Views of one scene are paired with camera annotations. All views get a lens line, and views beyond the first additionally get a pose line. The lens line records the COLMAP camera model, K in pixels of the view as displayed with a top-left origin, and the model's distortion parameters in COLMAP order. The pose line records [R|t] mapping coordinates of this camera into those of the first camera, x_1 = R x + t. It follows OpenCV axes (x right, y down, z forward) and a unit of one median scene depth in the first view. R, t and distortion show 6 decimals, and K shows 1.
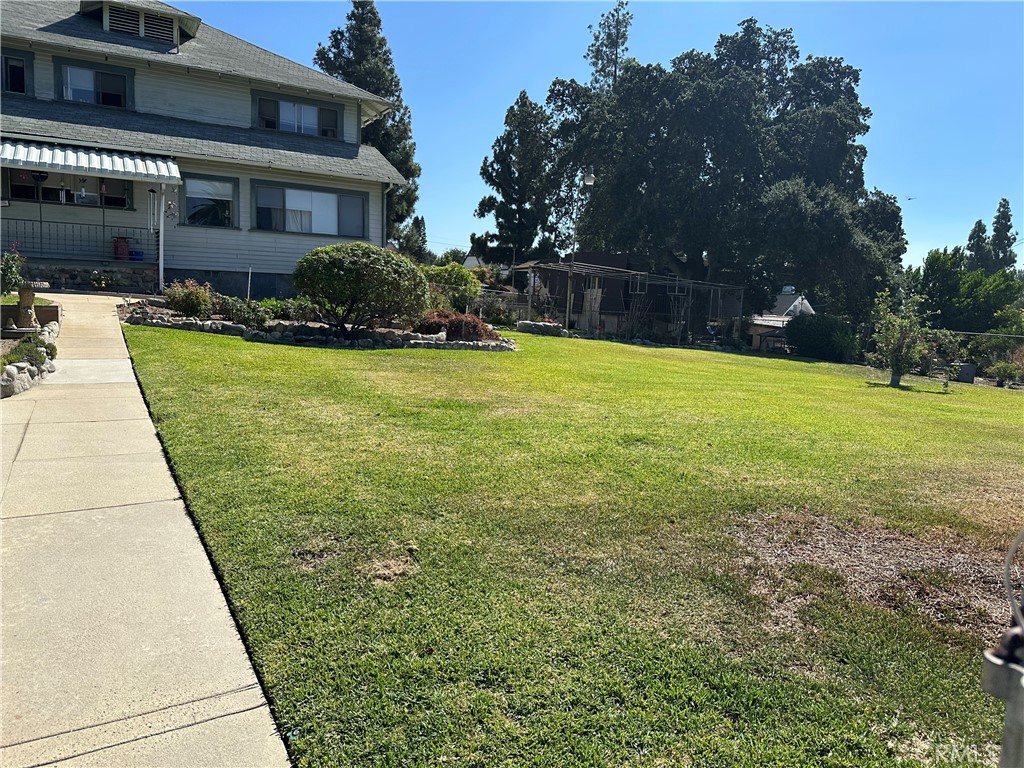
lens RADIAL K [[717.3, 0, 512.0], [0, 717.3, 379.4], [0, 0, 1]] dist [0.008239, -0.001536]
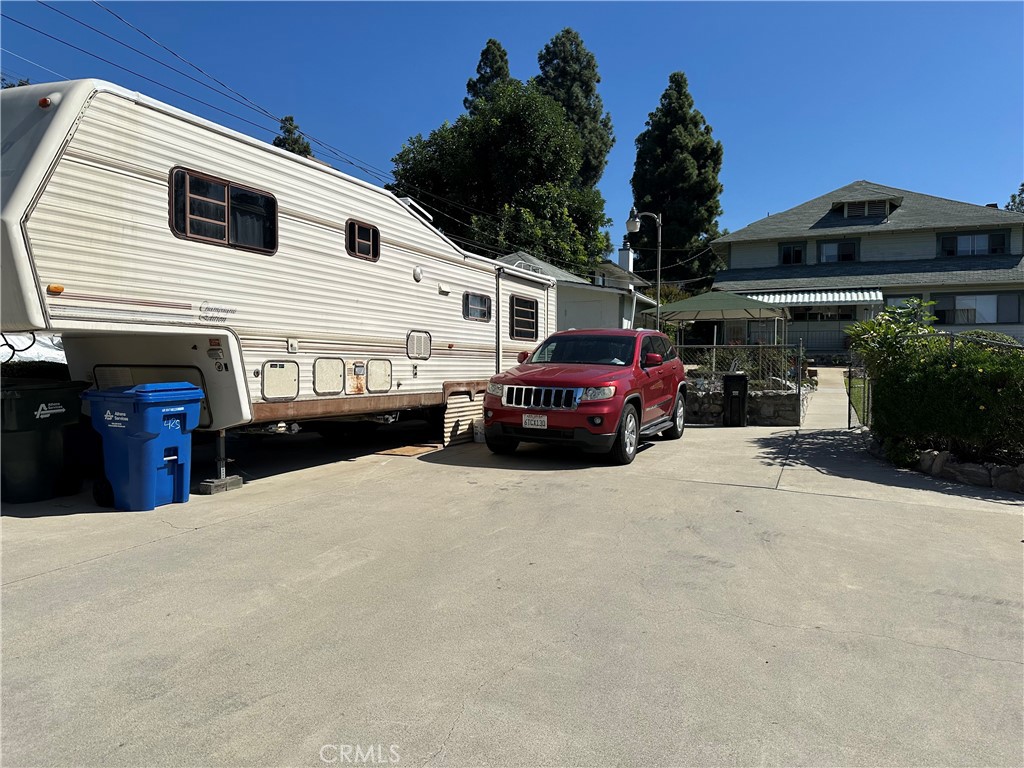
lens RADIAL K [[717.3, 0, 512.0], [0, 717.3, 379.4], [0, 0, 1]] dist [0.008239, -0.001536]
pose [[0.589081, -0.028031, -0.807588, 0.368709], [-0.079289, 0.992571, -0.092287, 0.127691], [0.804175, 0.118397, 0.582482, -0.639538]]
